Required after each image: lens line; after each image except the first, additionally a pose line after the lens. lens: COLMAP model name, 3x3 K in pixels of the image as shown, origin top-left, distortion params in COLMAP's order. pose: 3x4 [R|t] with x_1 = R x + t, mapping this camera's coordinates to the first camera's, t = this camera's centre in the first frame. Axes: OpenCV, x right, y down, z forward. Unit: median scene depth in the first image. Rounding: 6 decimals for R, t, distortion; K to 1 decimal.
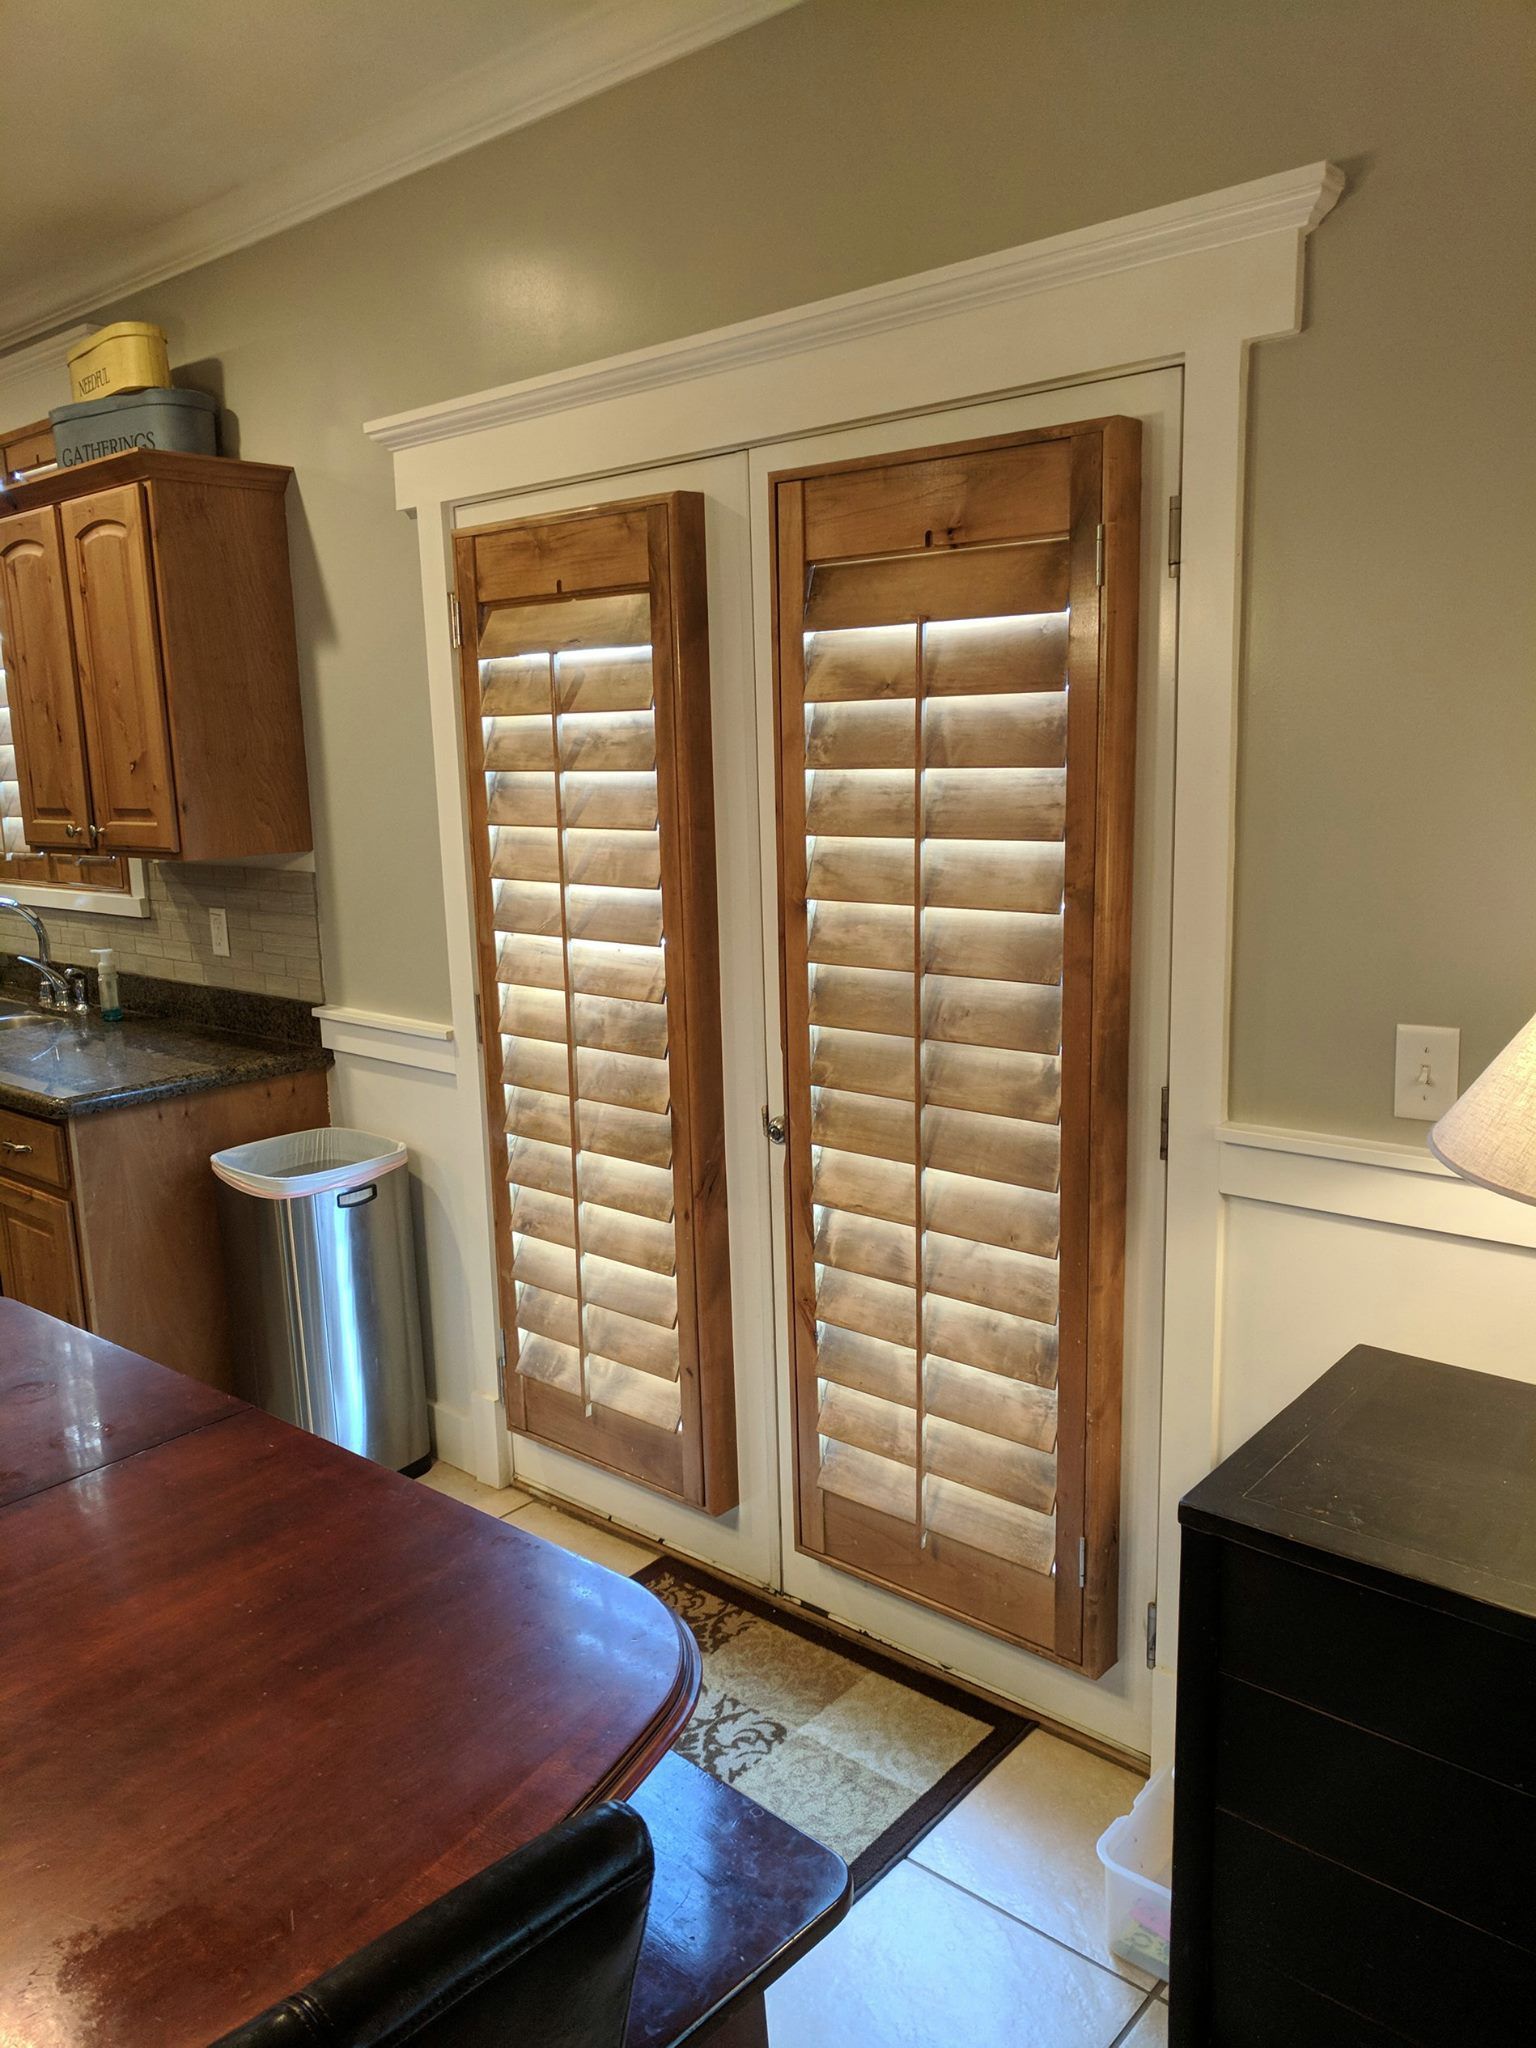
lens RADIAL K [[1587.5, 0, 773.3], [0, 1587.5, 1016.9], [0, 0, 1]] dist [0.037324, 0.004208]
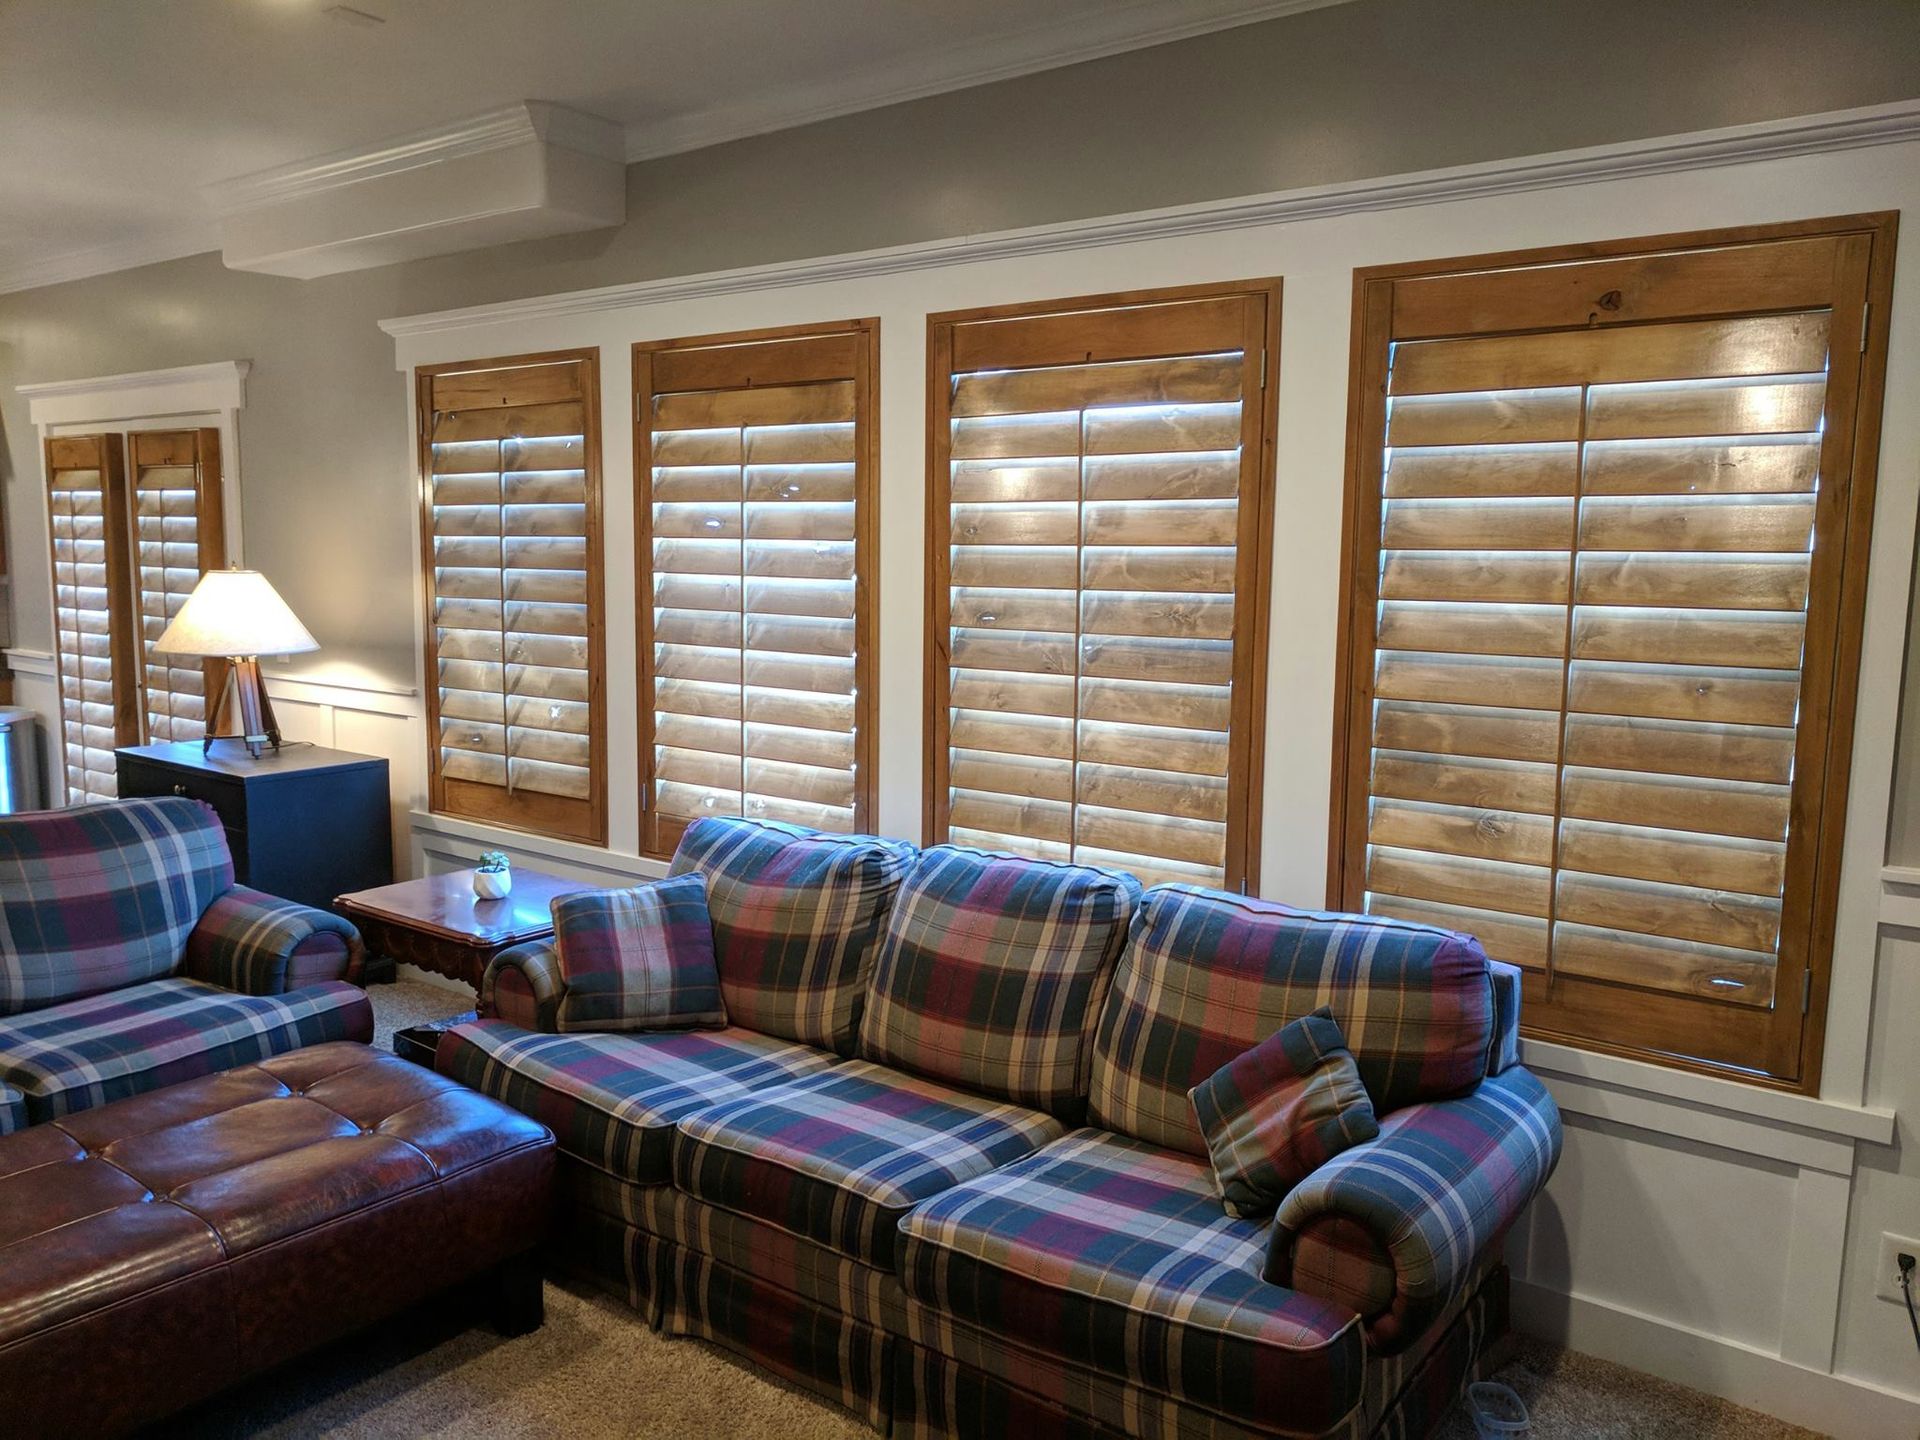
lens RADIAL K [[1488.3, 0, 960.0], [0, 1488.3, 720.0], [0, 0, 1]] dist [0.037324, 0.004208]
pose [[0.996597, 0.041154, 0.071426, 1.028927], [-0.036155, 0.996897, -0.069921, 0.225500], [-0.074082, 0.067101, 0.994992, -1.332936]]
